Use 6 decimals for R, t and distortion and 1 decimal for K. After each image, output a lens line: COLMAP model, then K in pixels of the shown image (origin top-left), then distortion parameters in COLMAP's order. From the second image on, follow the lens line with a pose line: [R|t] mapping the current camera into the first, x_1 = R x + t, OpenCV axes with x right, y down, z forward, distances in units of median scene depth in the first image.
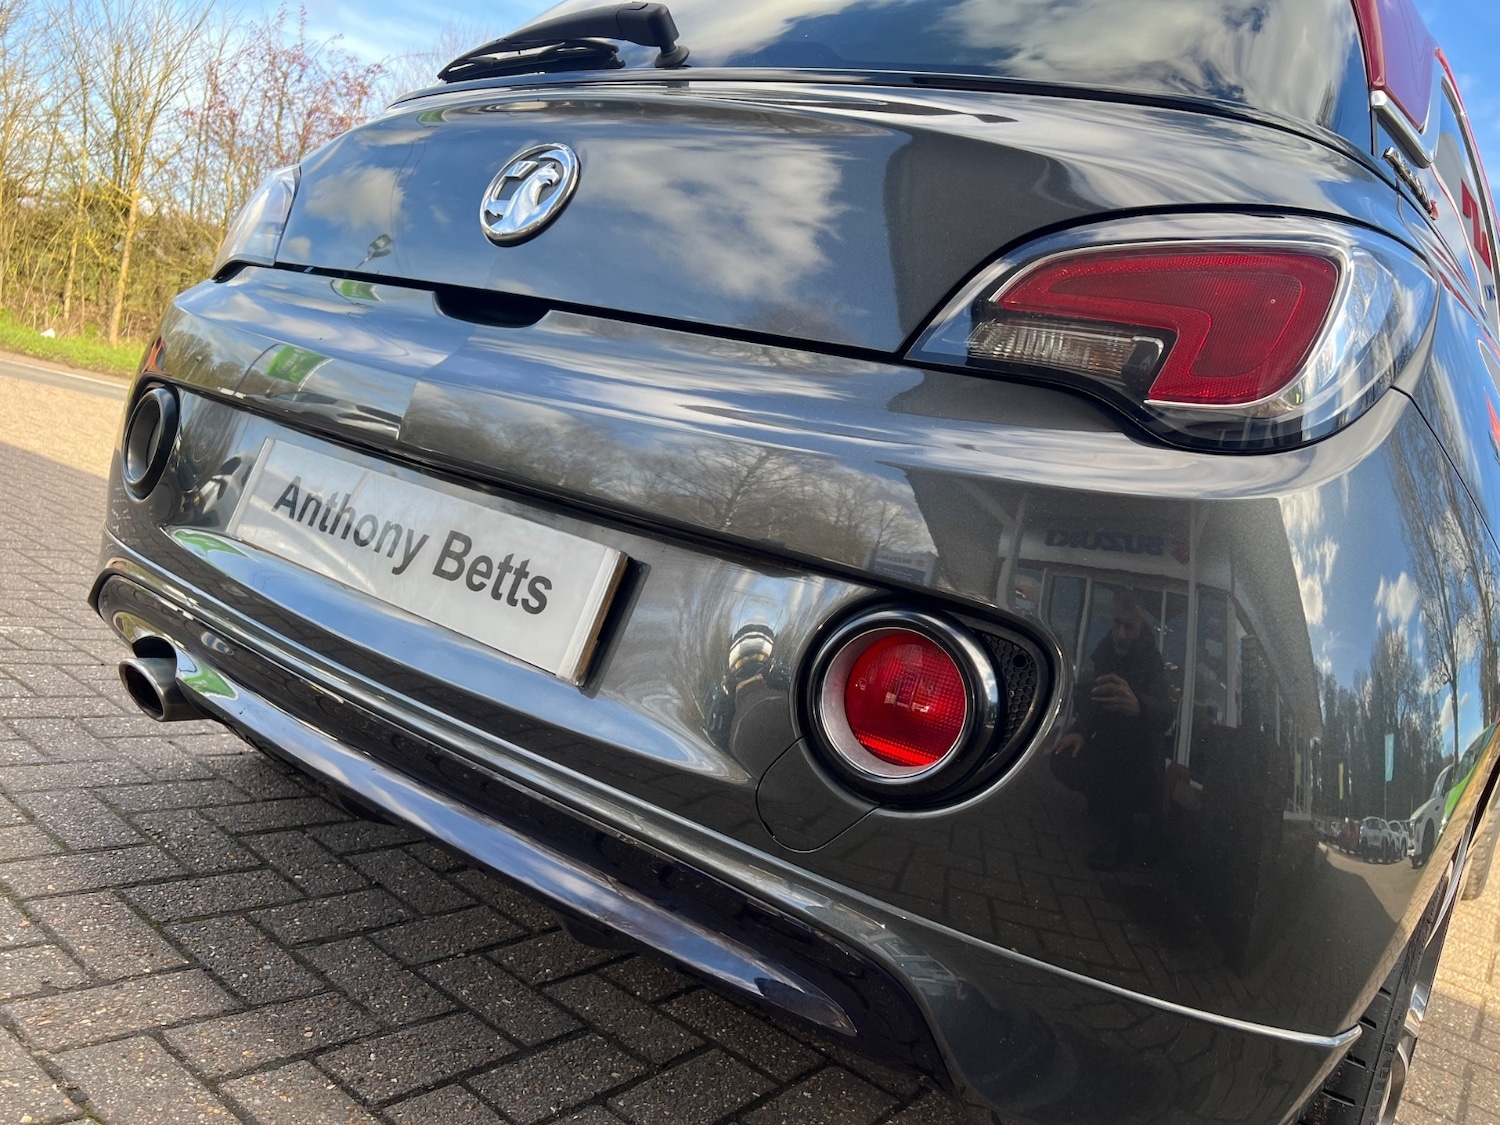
lens RADIAL K [[1139.2, 0, 751.7], [0, 1139.2, 555.2], [0, 0, 1]] dist [0.061084, -0.065926]
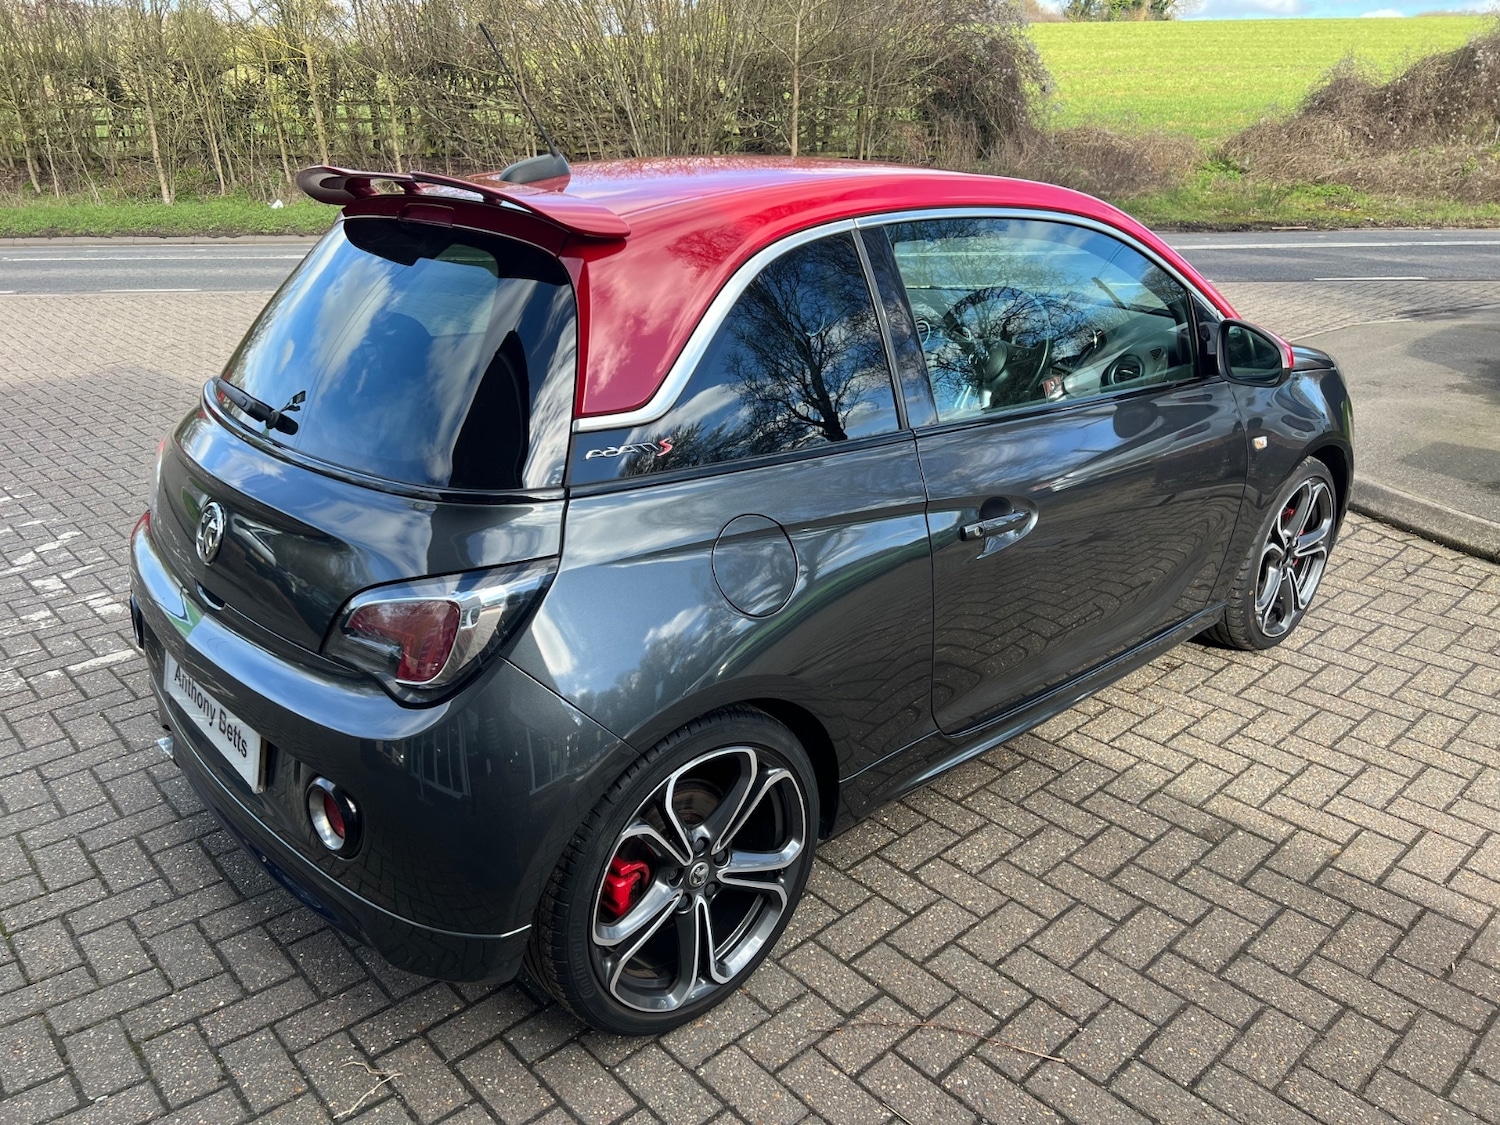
lens RADIAL K [[1139.2, 0, 751.7], [0, 1139.2, 555.2], [0, 0, 1]] dist [0.061084, -0.065926]
pose [[0.951306, -0.152074, -0.268123, 1.181280], [0.218387, 0.946375, 0.238079, -0.537121], [0.217539, -0.285041, 0.933503, -0.624775]]
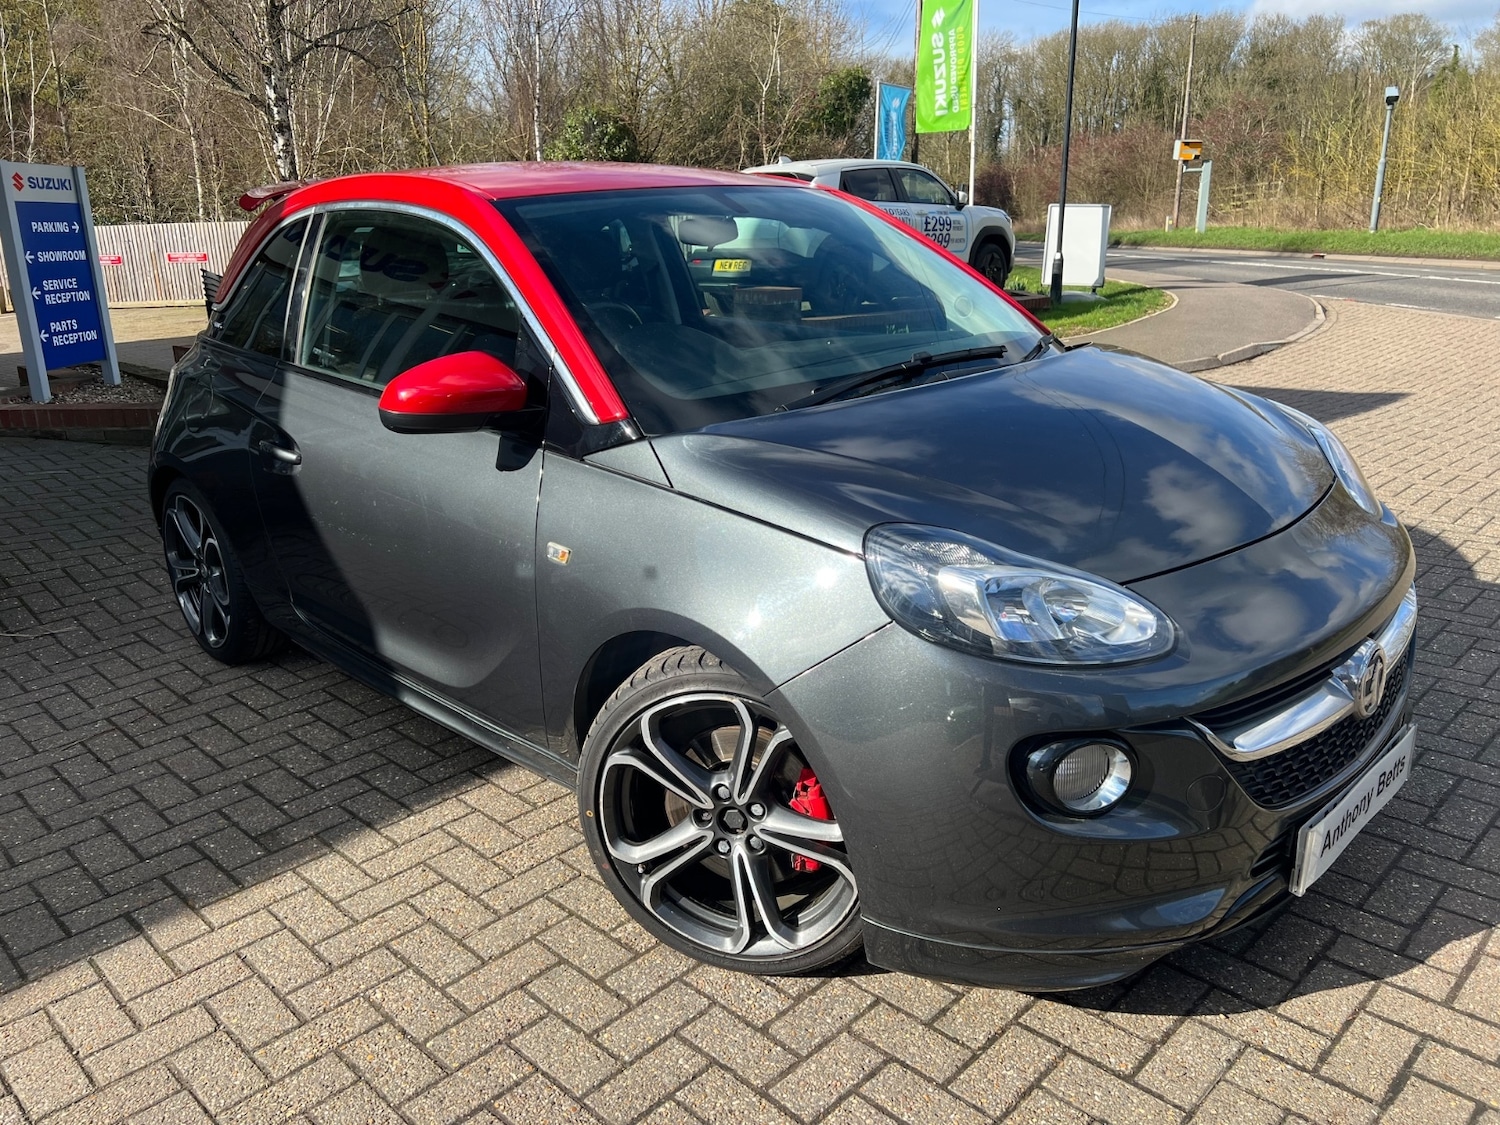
lens RADIAL K [[1139.2, 0, 751.7], [0, 1139.2, 555.2], [0, 0, 1]] dist [0.061084, -0.065926]
pose [[-0.160766, 0.067864, -0.984657, 3.538607], [-0.063848, 0.994829, 0.078989, -0.031994], [0.984925, 0.075567, -0.155602, 3.017842]]
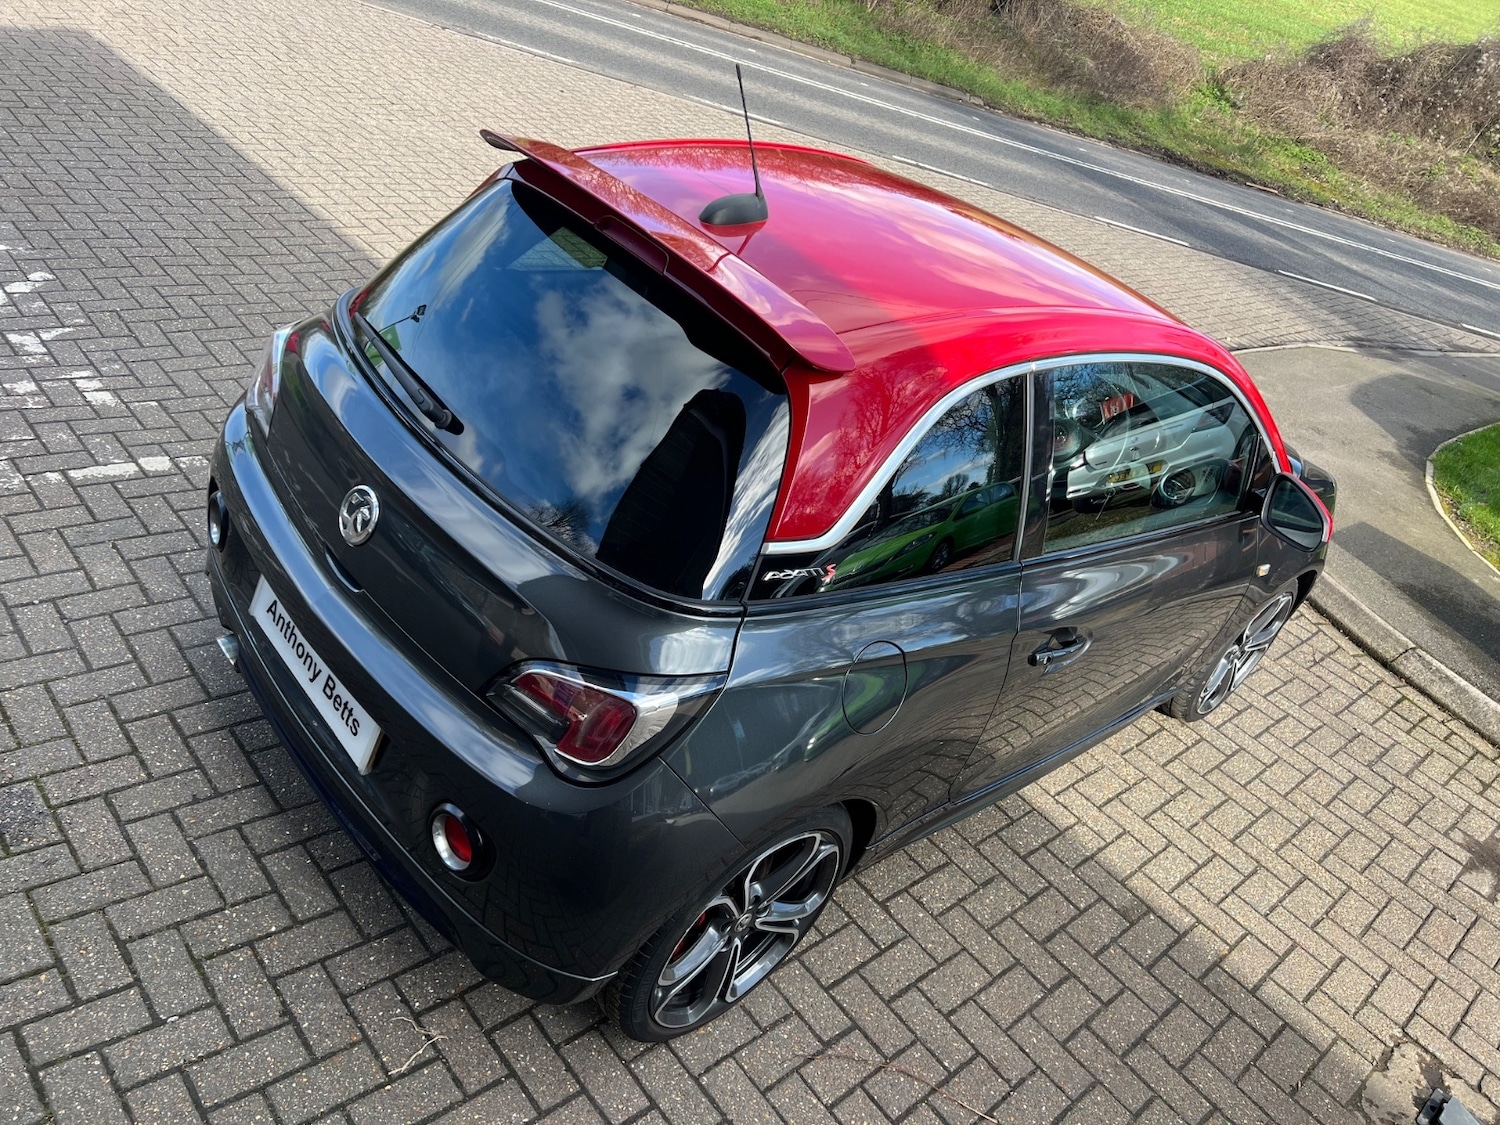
lens RADIAL K [[1139.2, 0, 751.7], [0, 1139.2, 555.2], [0, 0, 1]] dist [0.061084, -0.065926]
pose [[0.979852, 0.134571, -0.147586, 0.756290], [-0.060795, 0.904831, 0.421409, -1.109104], [0.190249, -0.403946, 0.894781, -0.650807]]
